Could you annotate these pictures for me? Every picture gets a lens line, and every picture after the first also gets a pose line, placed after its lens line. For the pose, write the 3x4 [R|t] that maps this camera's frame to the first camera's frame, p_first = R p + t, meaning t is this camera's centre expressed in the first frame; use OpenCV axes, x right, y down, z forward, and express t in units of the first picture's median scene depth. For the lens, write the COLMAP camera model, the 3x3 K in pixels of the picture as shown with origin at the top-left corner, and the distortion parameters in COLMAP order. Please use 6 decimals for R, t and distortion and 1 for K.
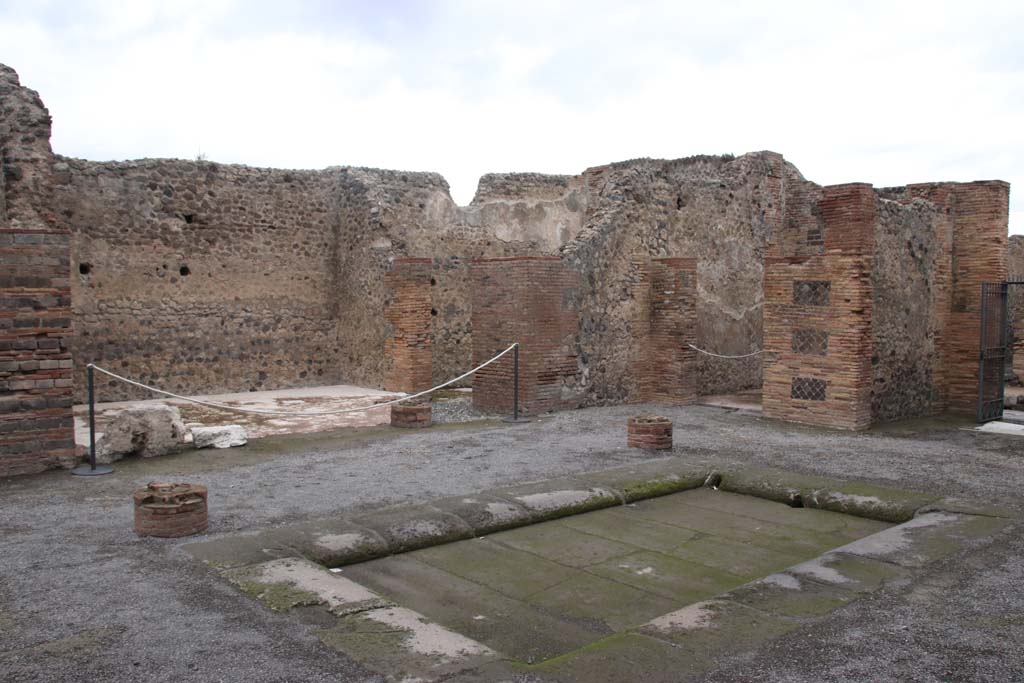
lens RADIAL K [[859.2, 0, 511.8], [0, 859.2, 342.3], [0, 0, 1]] dist [-0.055688, 0.009625]
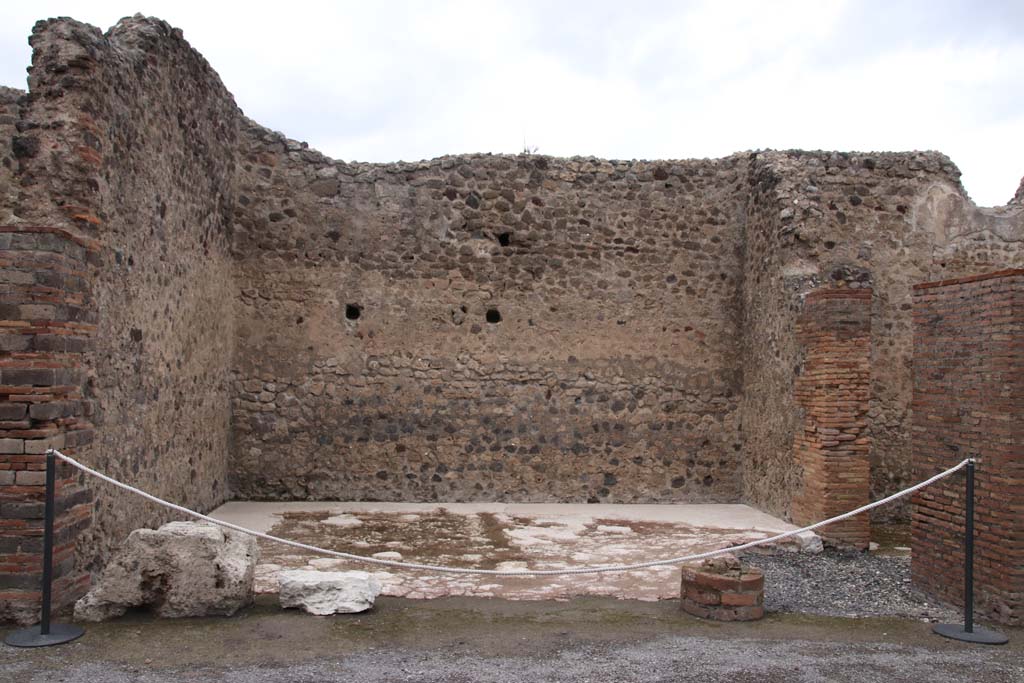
lens RADIAL K [[1026.9, 0, 511.7], [0, 1026.9, 341.7], [0, 0, 1]] dist [-0.001831, 0.000000]
pose [[0.816929, 0.004153, -0.576724, 0.099730], [-0.051078, 0.996566, -0.065175, -0.010840], [0.574473, 0.082701, 0.814335, 0.343150]]
